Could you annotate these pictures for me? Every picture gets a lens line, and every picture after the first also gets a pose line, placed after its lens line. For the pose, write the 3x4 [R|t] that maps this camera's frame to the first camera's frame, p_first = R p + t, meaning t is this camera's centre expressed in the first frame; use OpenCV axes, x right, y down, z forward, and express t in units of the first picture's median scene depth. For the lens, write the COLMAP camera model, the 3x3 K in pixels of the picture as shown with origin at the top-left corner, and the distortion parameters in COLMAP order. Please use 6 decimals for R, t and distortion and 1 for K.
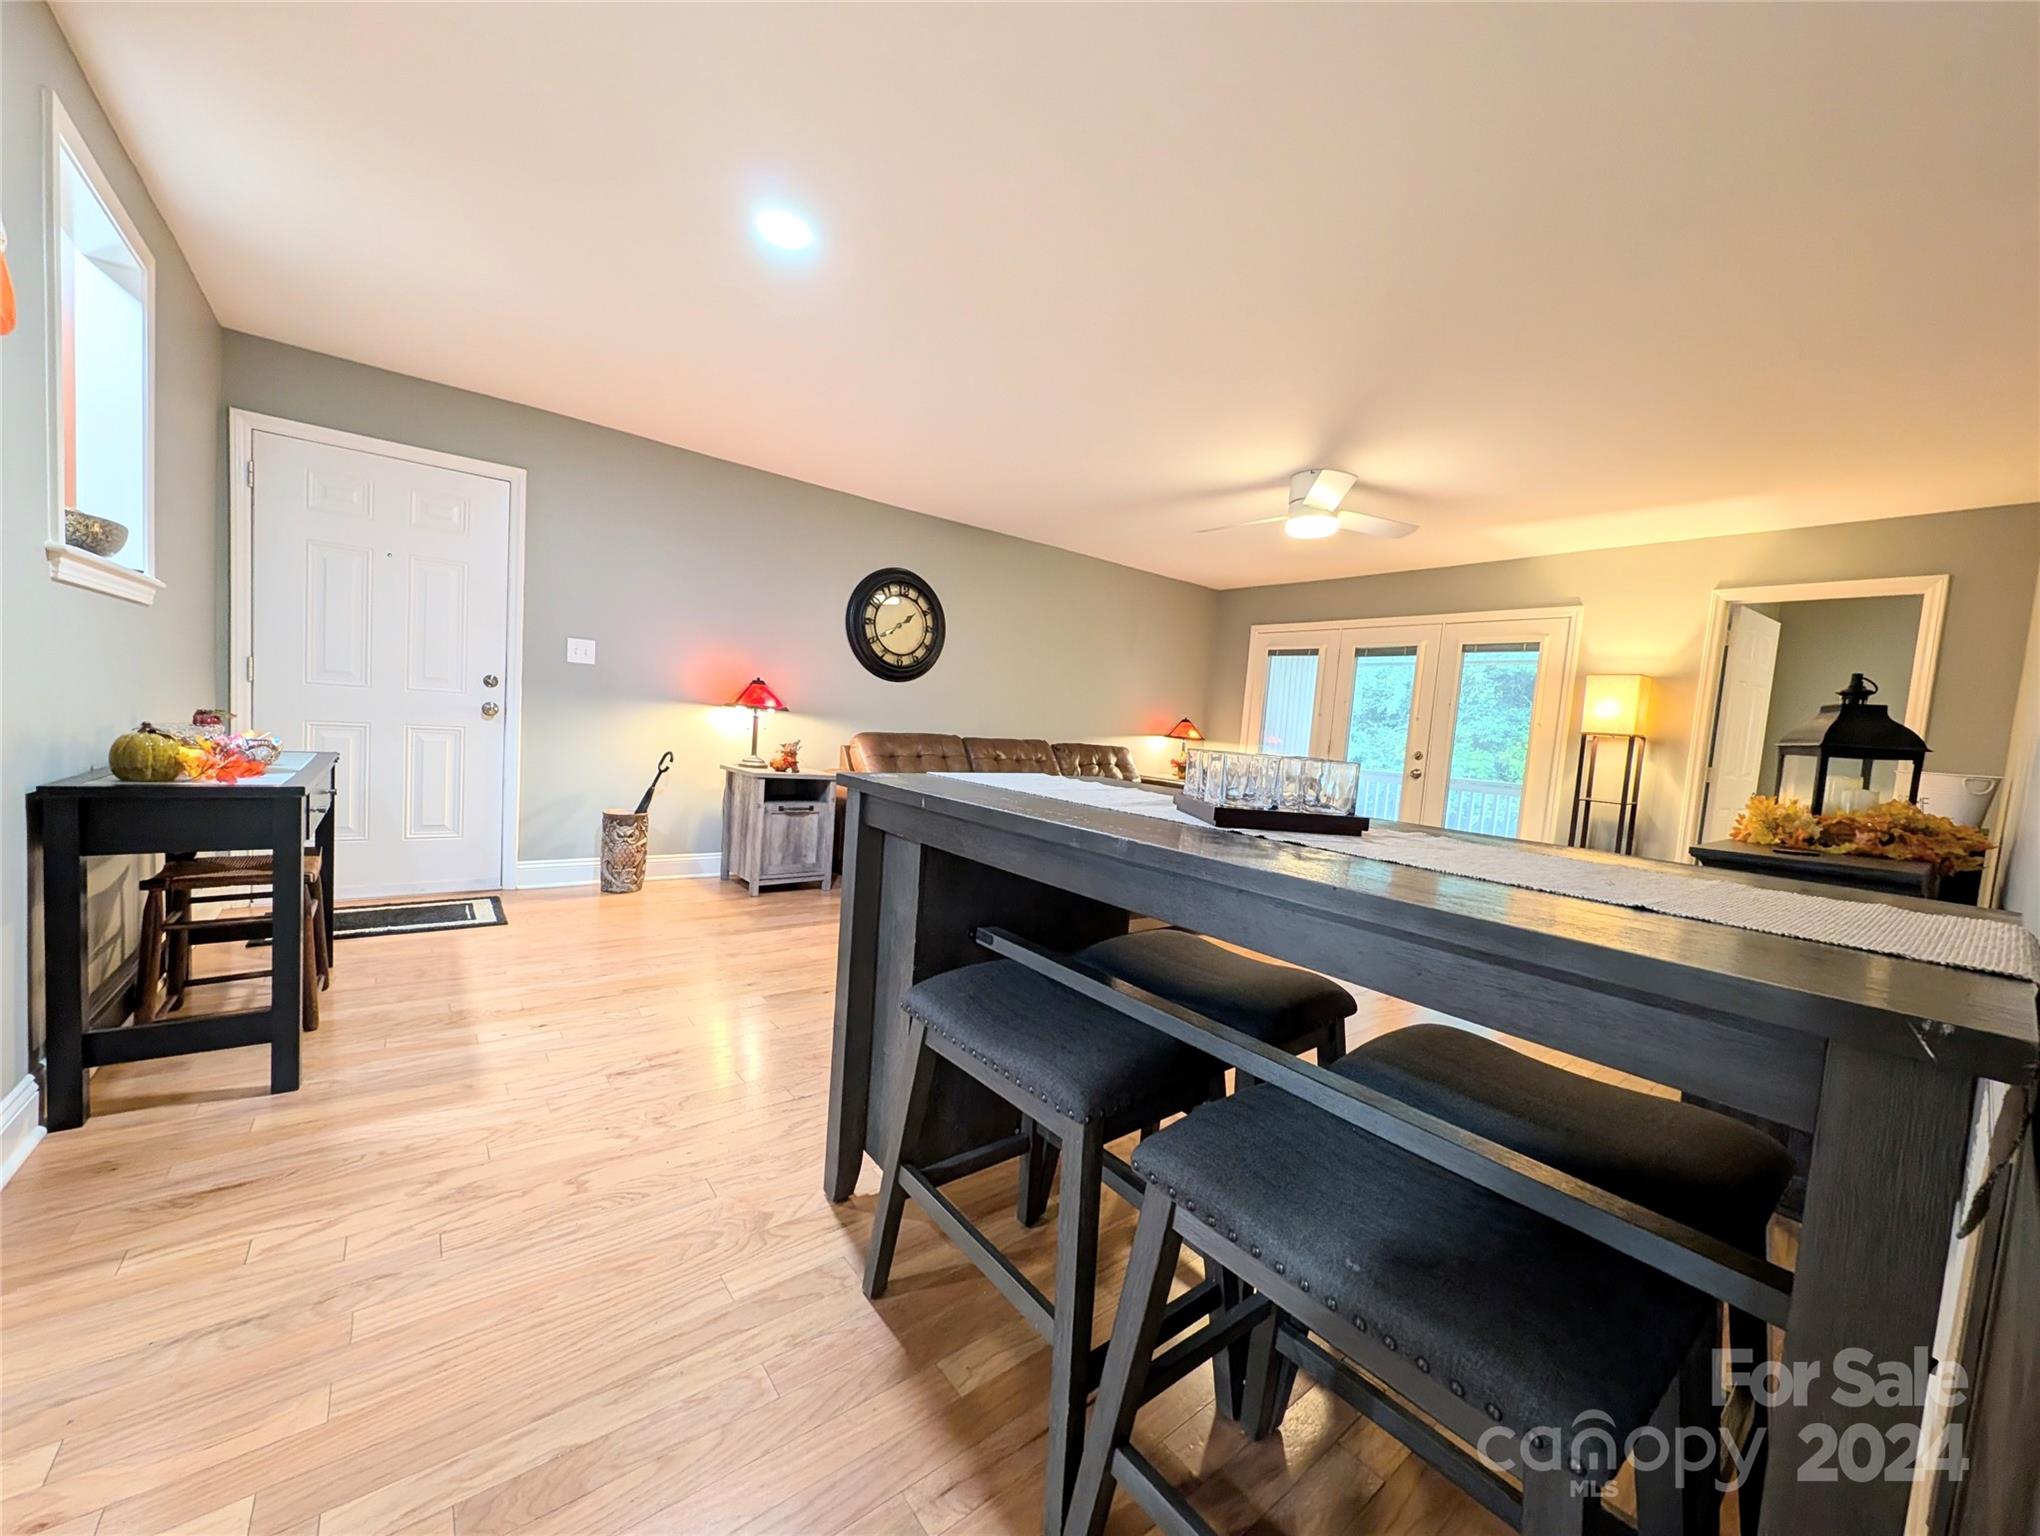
lens RADIAL K [[761.8, 0, 1021.5], [0, 761.8, 774.0], [0, 0, 1]] dist [0.007724, -0.003294]
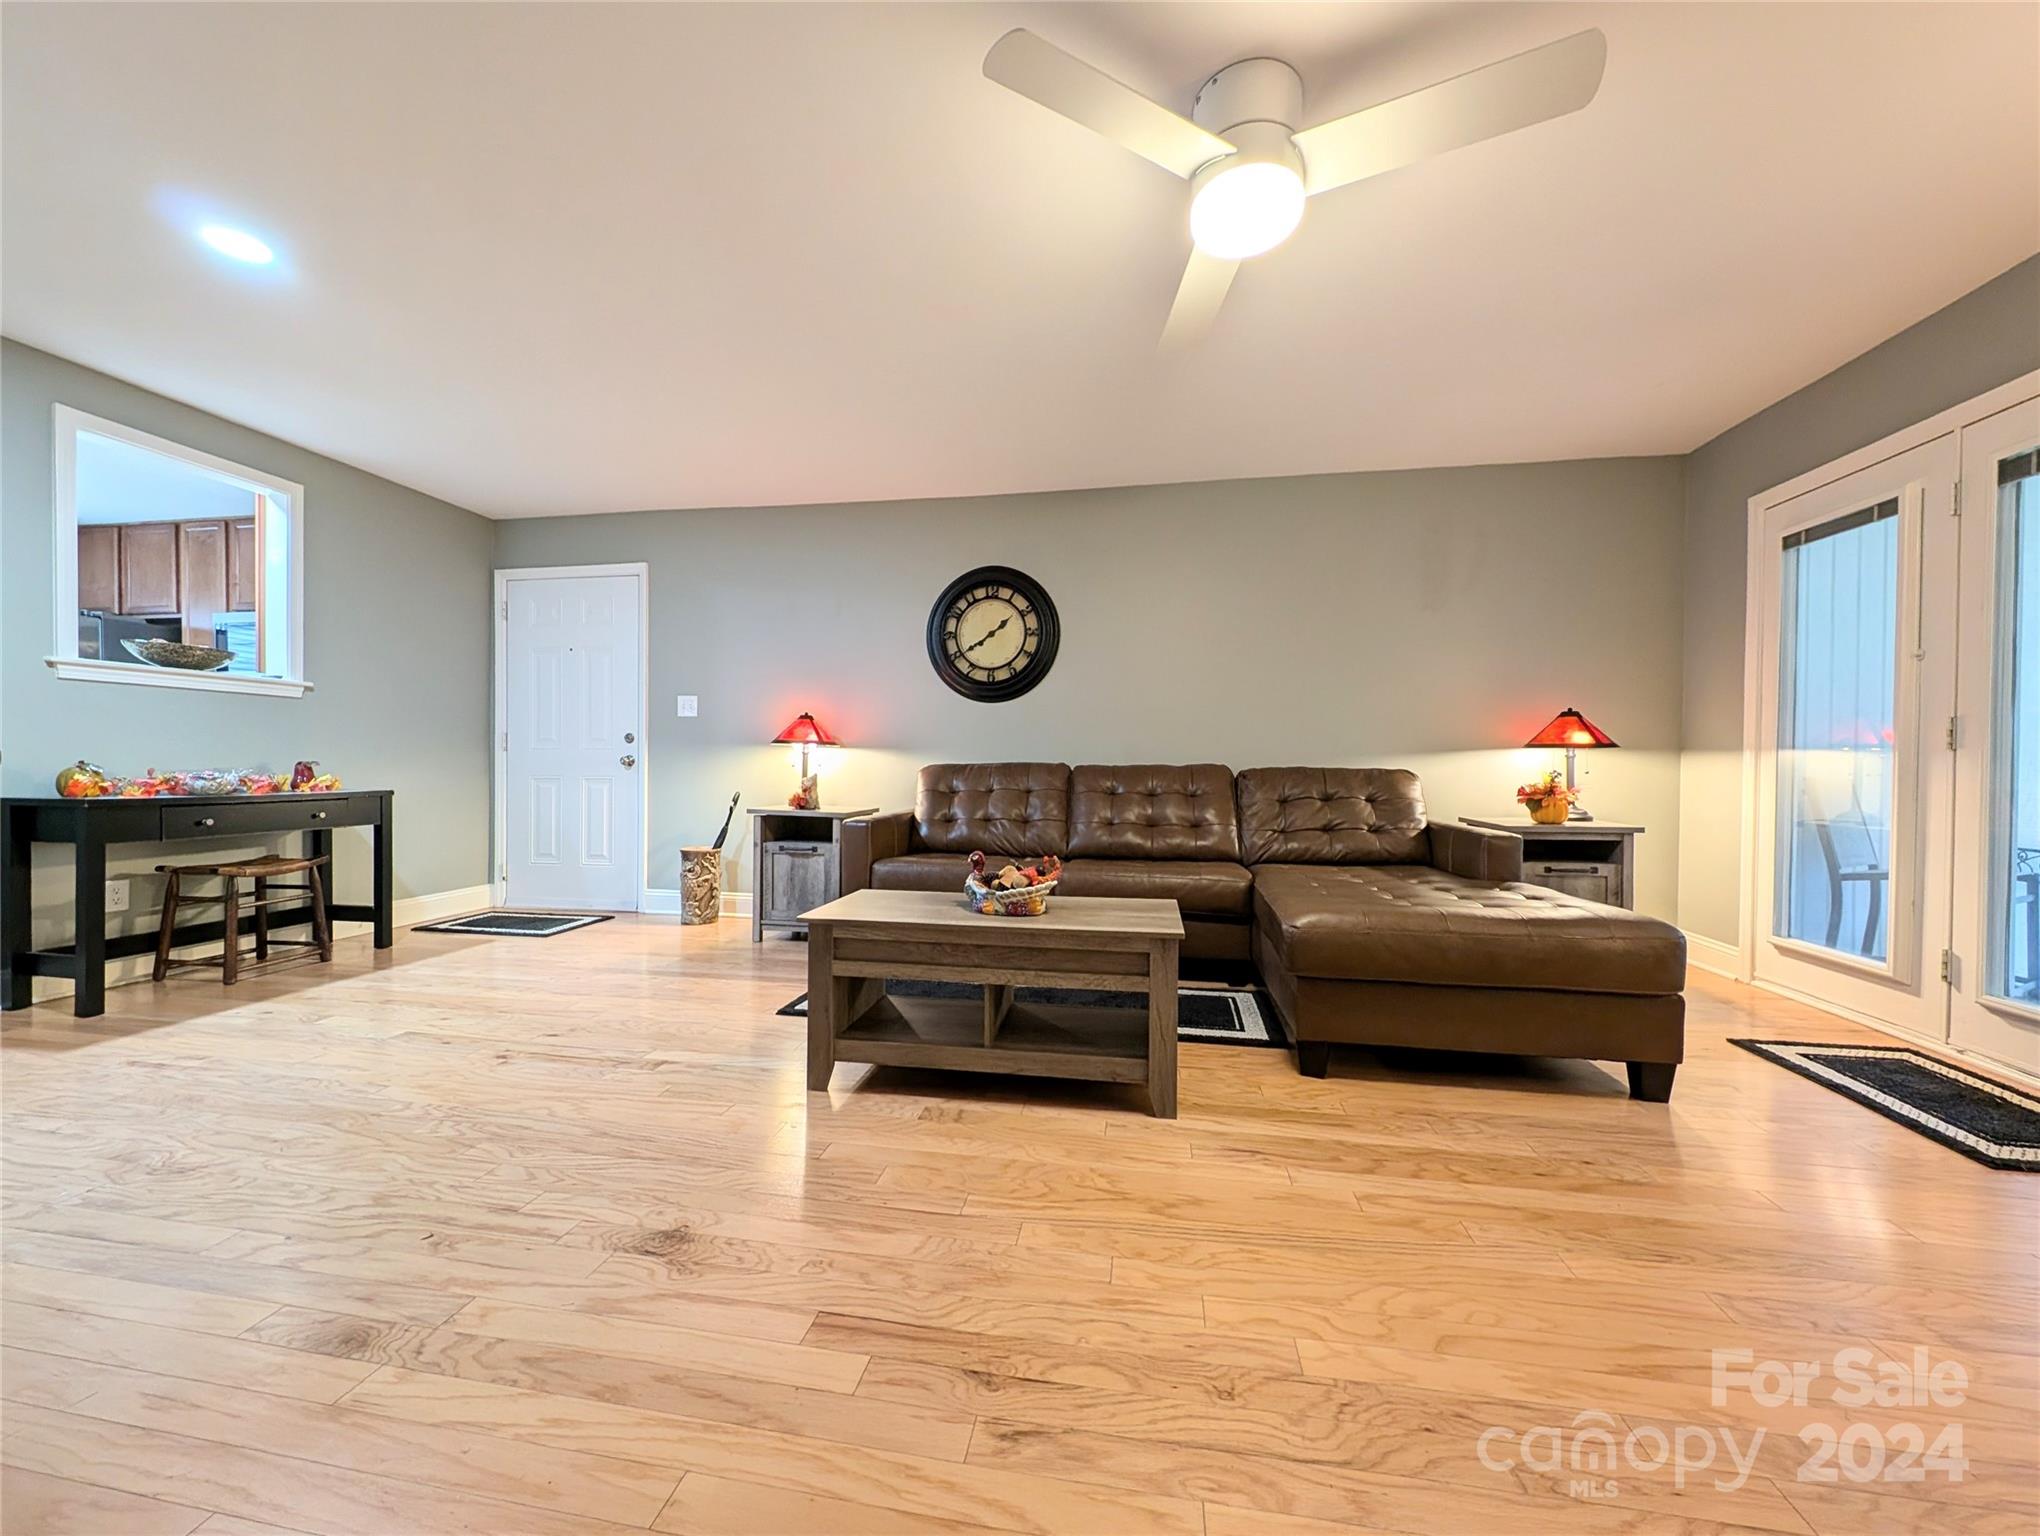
lens RADIAL K [[761.8, 0, 1017.6], [0, 761.8, 777.3], [0, 0, 1]] dist [0.007724, -0.003294]
pose [[0.668459, -0.057117, -0.741553, 0.474994], [-0.008979, 0.996354, -0.084837, 0.029721], [0.743695, 0.063369, 0.665509, 0.498085]]
